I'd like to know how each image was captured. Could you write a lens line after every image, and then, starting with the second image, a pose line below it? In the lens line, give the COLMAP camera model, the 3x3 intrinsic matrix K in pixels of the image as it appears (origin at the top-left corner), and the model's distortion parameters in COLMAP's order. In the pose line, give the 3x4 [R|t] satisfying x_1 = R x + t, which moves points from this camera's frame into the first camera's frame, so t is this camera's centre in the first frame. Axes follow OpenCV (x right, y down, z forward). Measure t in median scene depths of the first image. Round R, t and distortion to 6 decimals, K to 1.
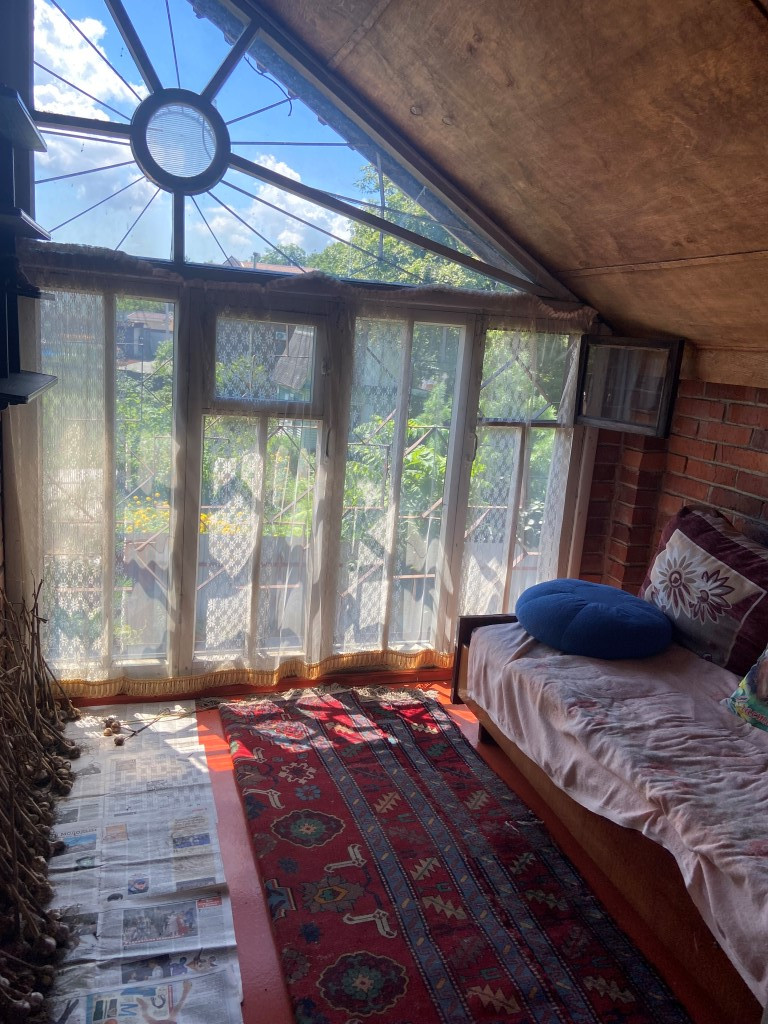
lens RADIAL K [[777.8, 0, 384.0], [0, 777.8, 512.0], [0, 0, 1]] dist [0.104012, -0.122974]
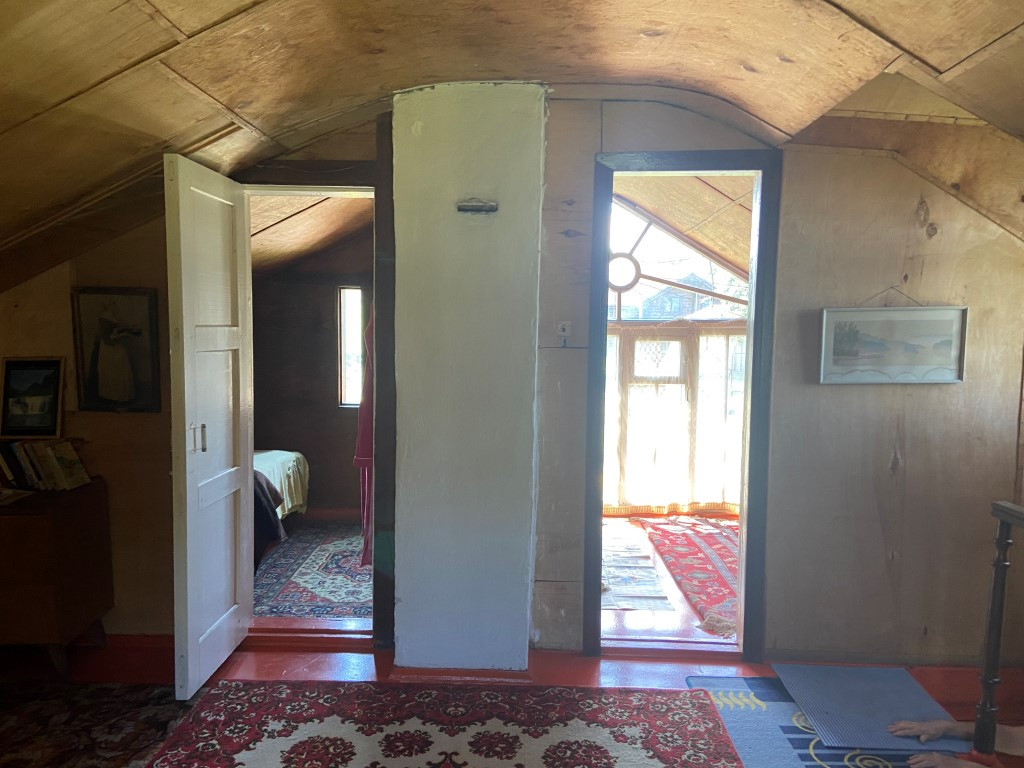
lens RADIAL K [[777.8, 0, 509.6], [0, 777.8, 371.4], [0, 0, 1]] dist [0.104012, -0.122974]
pose [[0.945491, -0.047702, -0.322137, 0.166220], [-0.009058, 0.984978, -0.172442, 0.231009], [0.325524, 0.165960, 0.930855, -1.206195]]
